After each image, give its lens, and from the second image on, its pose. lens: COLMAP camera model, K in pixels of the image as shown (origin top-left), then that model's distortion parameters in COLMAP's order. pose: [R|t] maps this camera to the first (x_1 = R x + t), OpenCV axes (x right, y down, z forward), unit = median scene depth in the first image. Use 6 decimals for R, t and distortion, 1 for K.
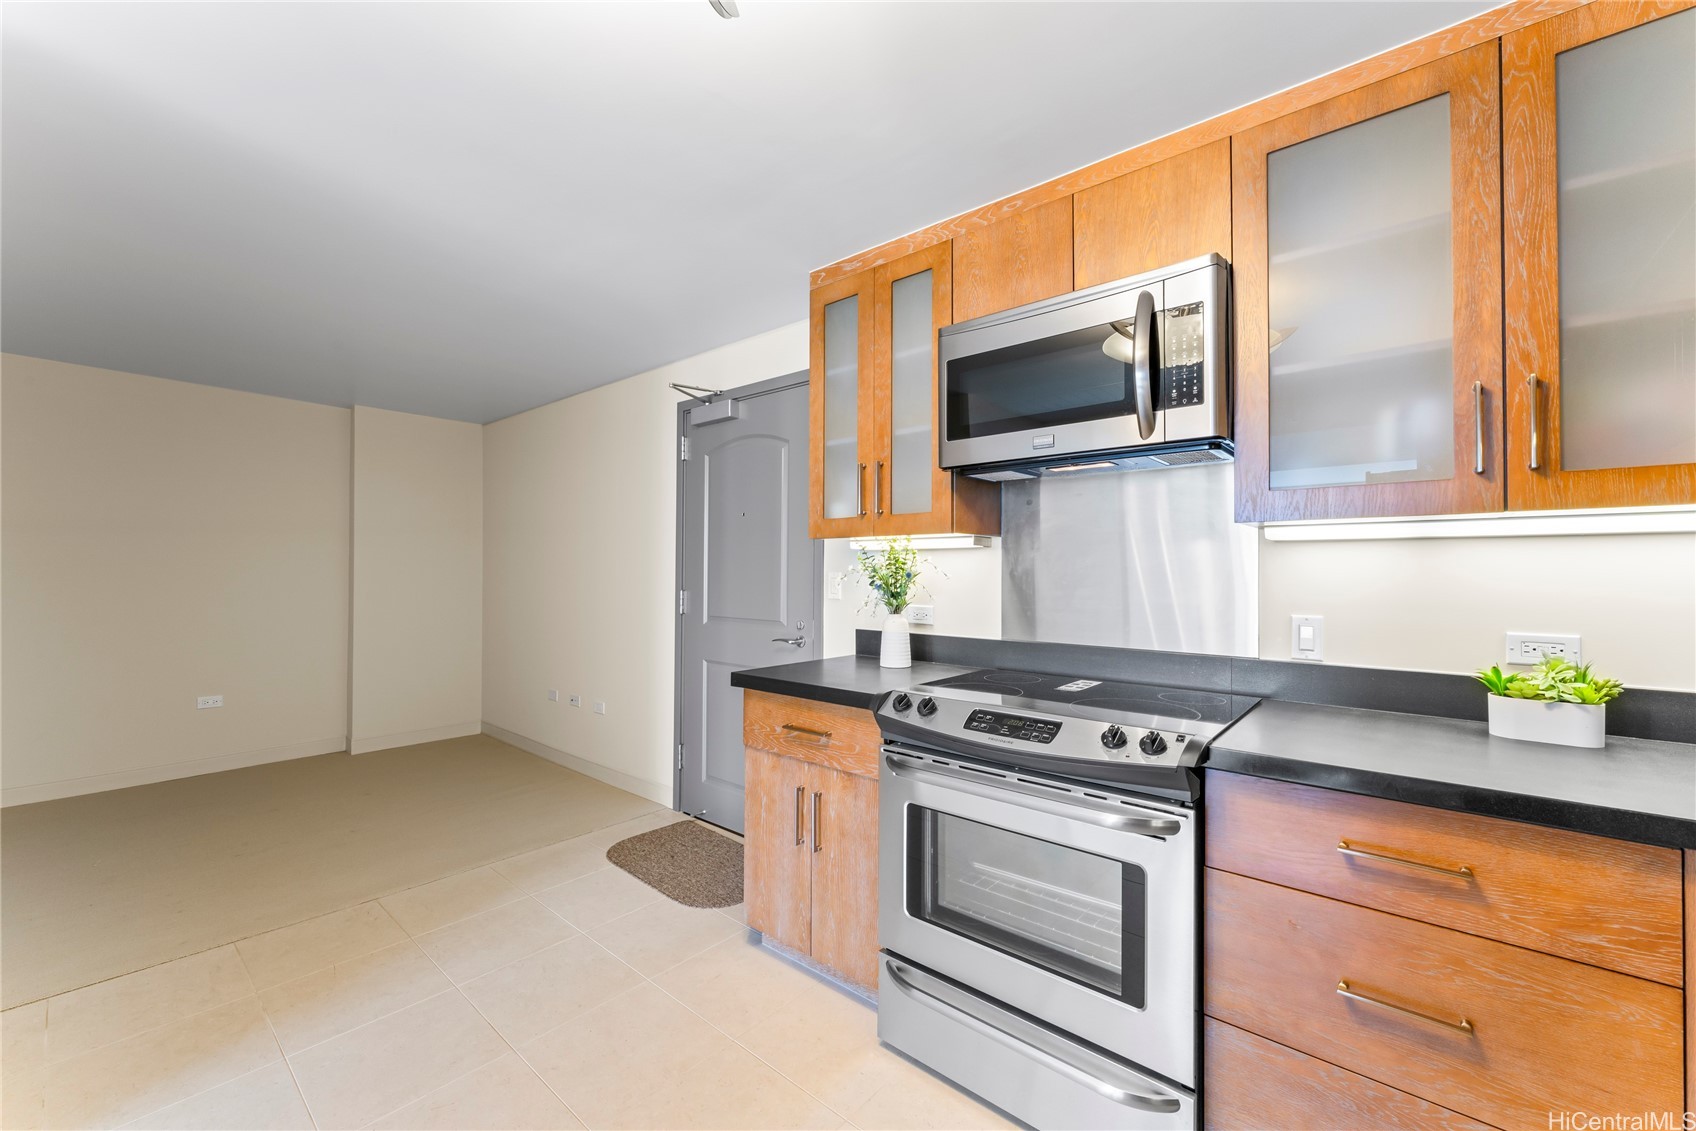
lens RADIAL K [[672.0, 0, 845.0], [0, 672.0, 564.1], [0, 0, 1]] dist [-0.000827, 0.000433]
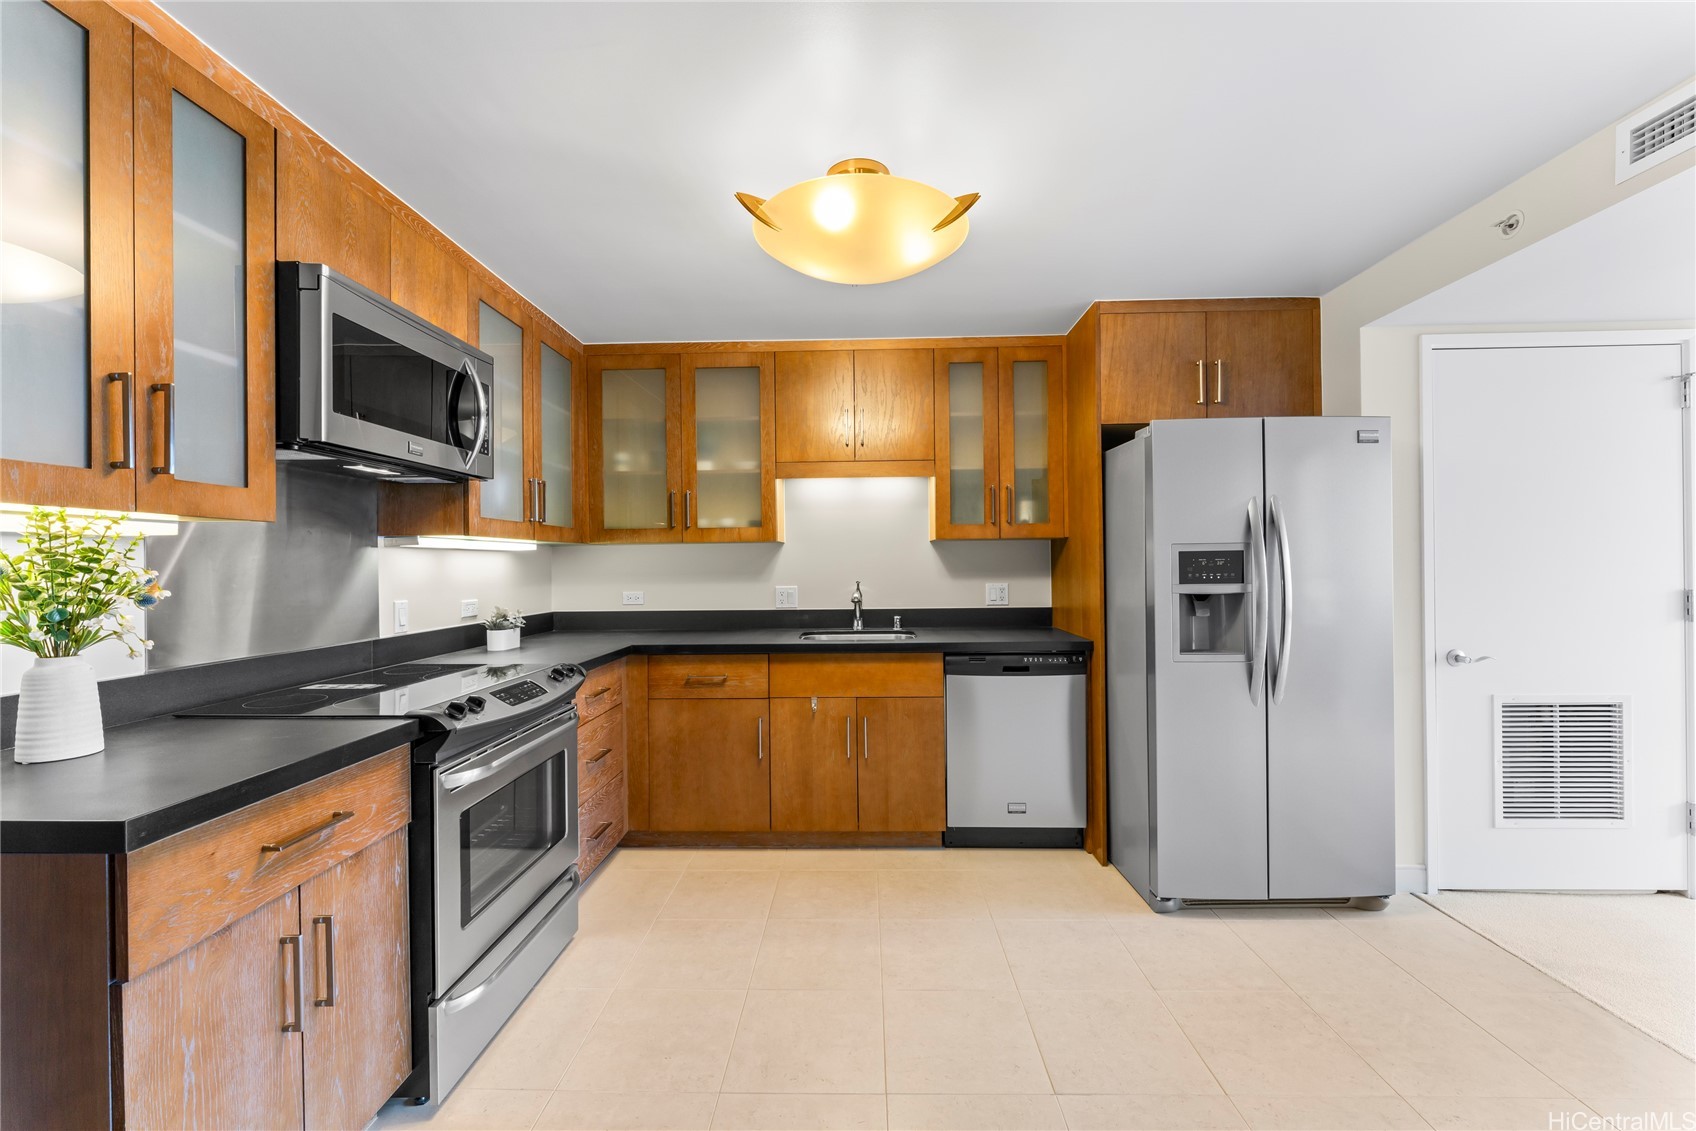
lens RADIAL K [[681.0, 0, 846.5], [0, 681.0, 562.1], [0, 0, 1]] dist [-0.000694, -0.000073]
pose [[-0.628775, -0.000022, 0.777588, -1.178148], [-0.007993, 0.999947, -0.006435, -0.001538], [-0.777547, -0.010261, -0.628742, 1.387061]]
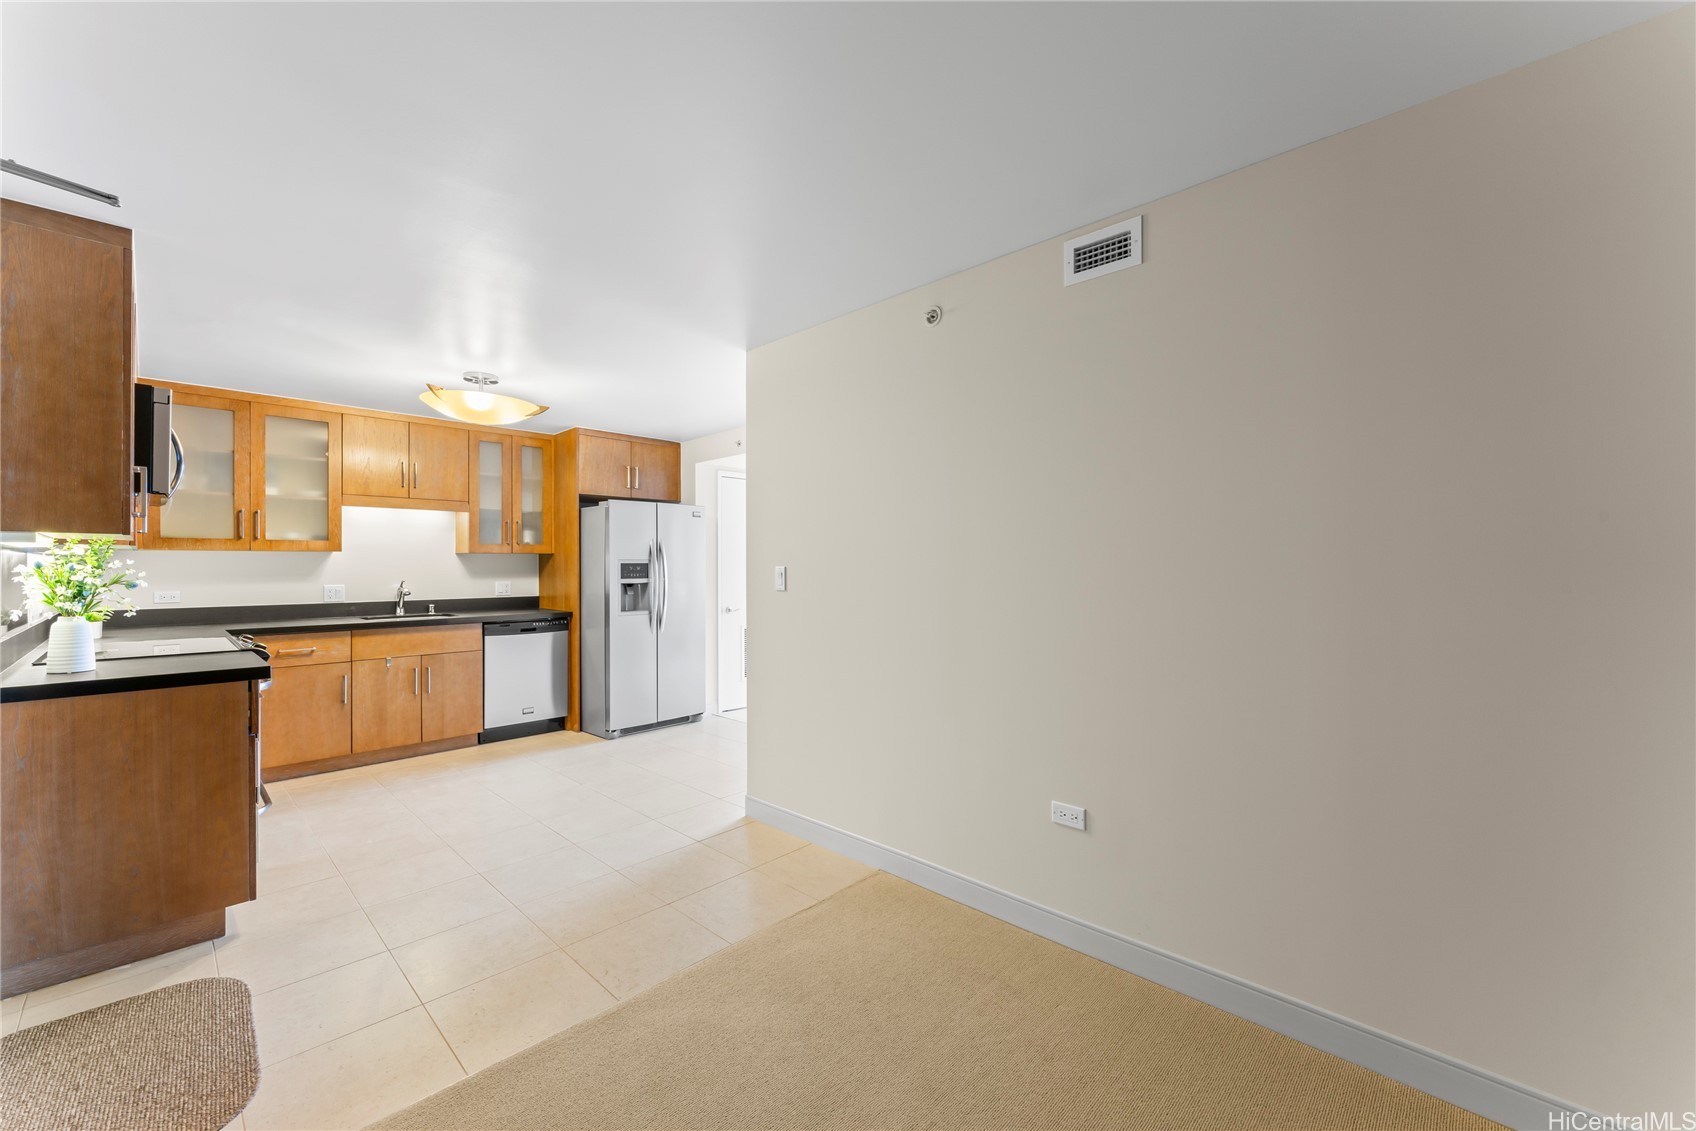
lens RADIAL K [[672.0, 0, 845.0], [0, 672.0, 564.1], [0, 0, 1]] dist [-0.000827, 0.000433]
pose [[-0.998200, -0.004682, 0.059797, -1.736282], [-0.005883, 0.999784, -0.019919, 0.020964], [-0.059691, -0.020235, -0.998012, 3.042634]]
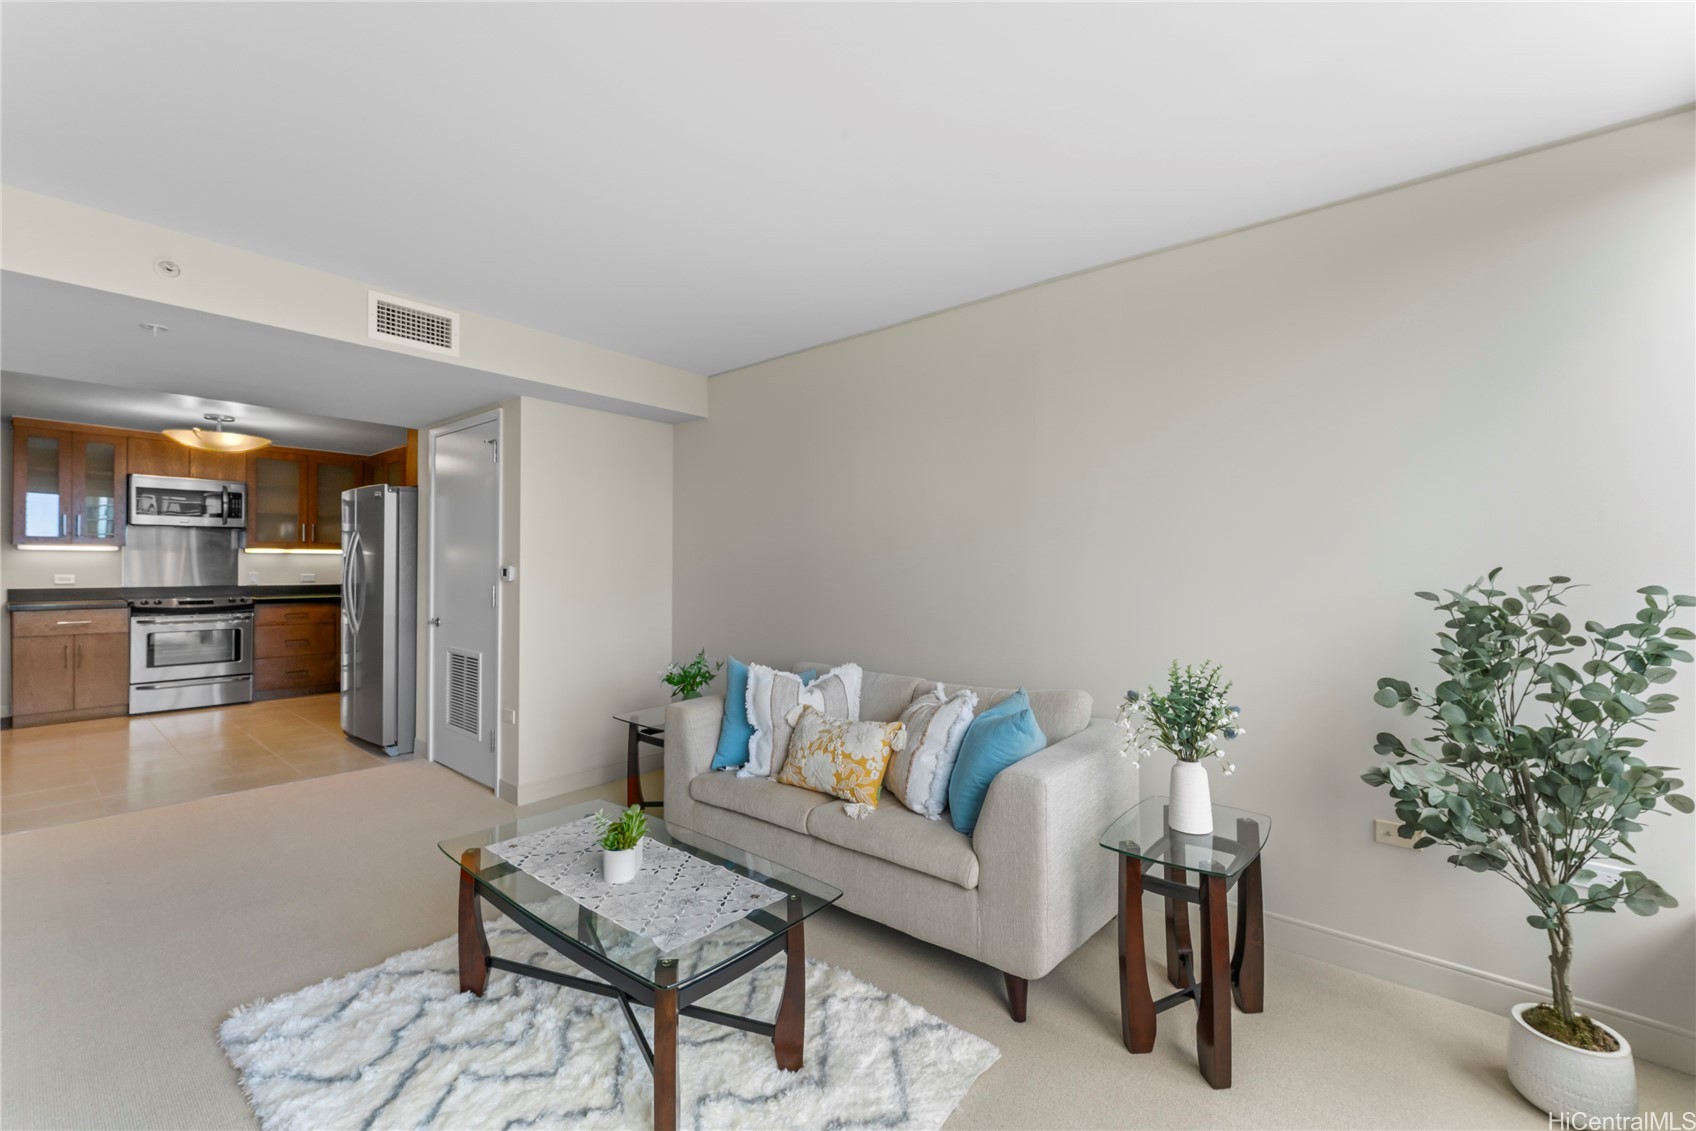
lens RADIAL K [[696.3, 0, 848.8], [0, 696.3, 561.8], [0, 0, 1]] dist [0.001274, 0.000181]
pose [[-0.010931, 0.002205, 0.999938, -3.794624], [-0.019176, 0.999813, -0.002415, -0.044512], [-0.999756, -0.019201, -0.010887, -2.660619]]
